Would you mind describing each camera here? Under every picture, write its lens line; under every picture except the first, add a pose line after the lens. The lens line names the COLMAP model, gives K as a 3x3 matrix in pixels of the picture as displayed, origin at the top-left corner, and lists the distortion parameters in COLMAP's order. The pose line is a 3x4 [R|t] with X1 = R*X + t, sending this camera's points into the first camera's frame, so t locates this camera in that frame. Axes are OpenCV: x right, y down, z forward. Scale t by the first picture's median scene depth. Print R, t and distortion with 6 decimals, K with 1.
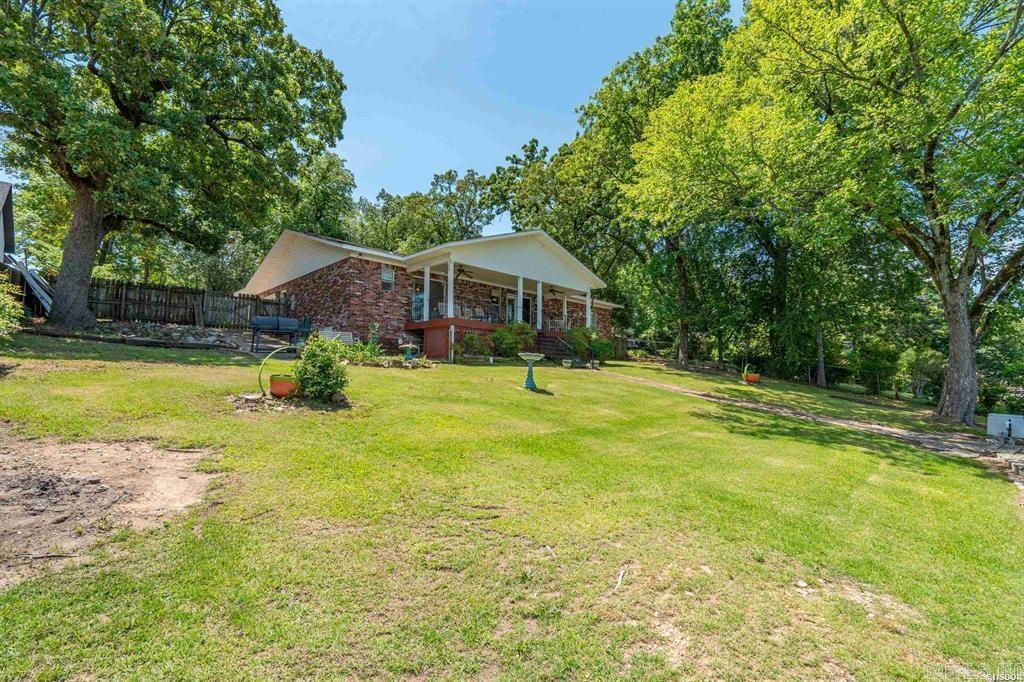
lens RADIAL K [[461.7, 0, 508.6], [0, 461.7, 339.2], [0, 0, 1]] dist [0.001628, 0.000038]
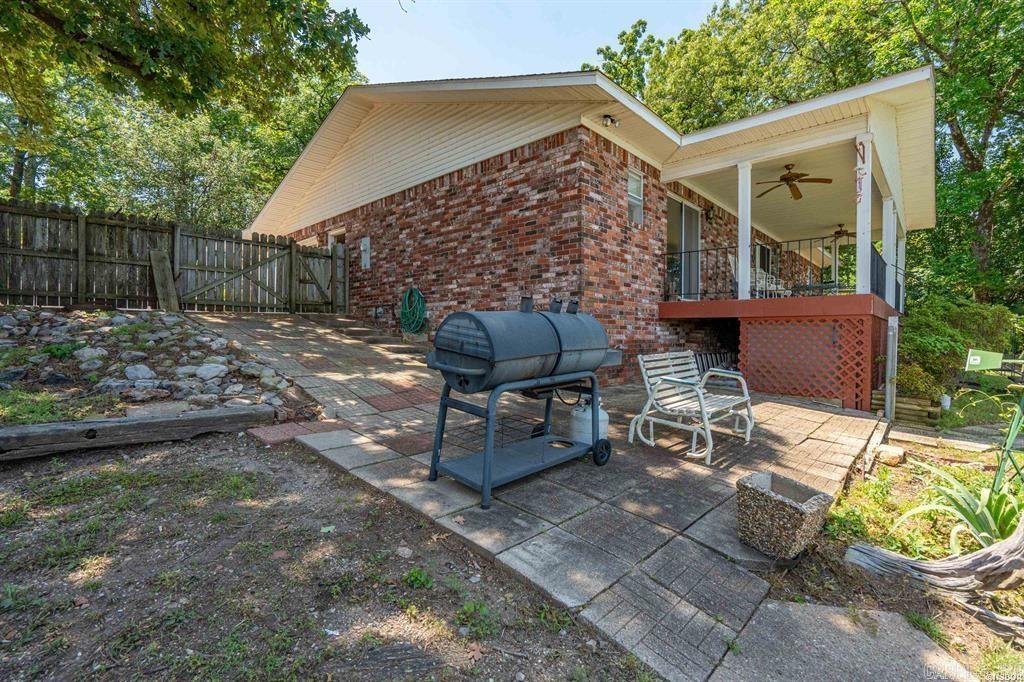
lens RADIAL K [[461.7, 0, 508.6], [0, 461.7, 339.2], [0, 0, 1]] dist [0.001628, 0.000038]
pose [[0.999085, -0.005819, 0.042364, -0.408377], [0.001843, 0.995636, 0.093307, -0.043004], [-0.042723, -0.093144, 0.994736, 0.612501]]
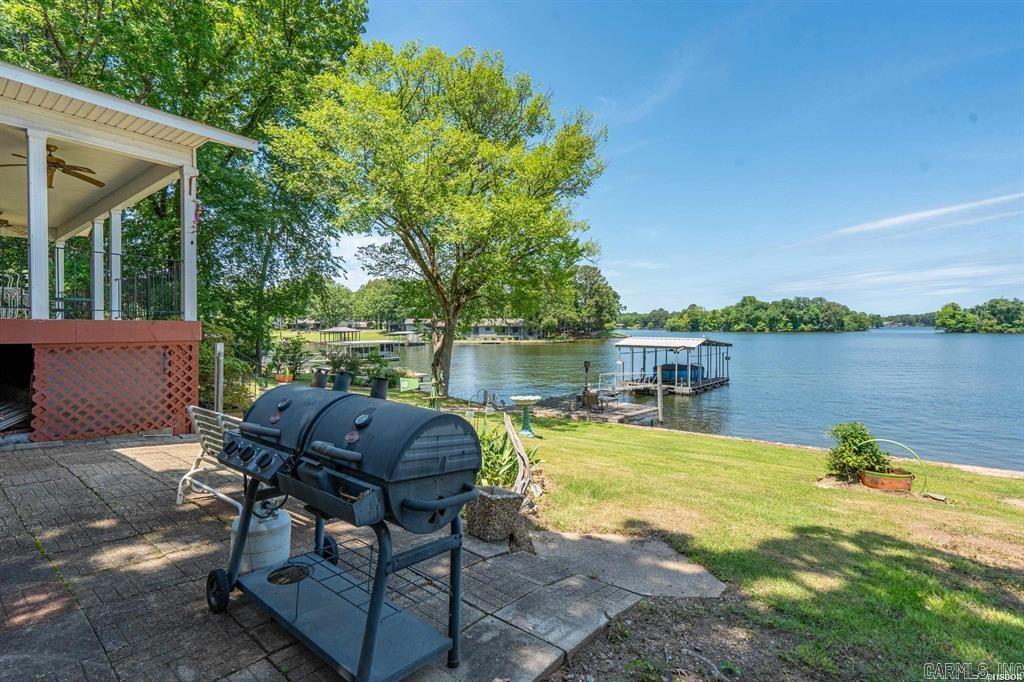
lens RADIAL K [[461.7, 0, 508.6], [0, 461.7, 339.2], [0, 0, 1]] dist [0.001628, 0.000038]
pose [[-0.127792, -0.028969, 0.991378, -0.519478], [-0.083850, 0.996310, 0.018305, -0.057653], [-0.988250, -0.080788, -0.129749, 0.760538]]
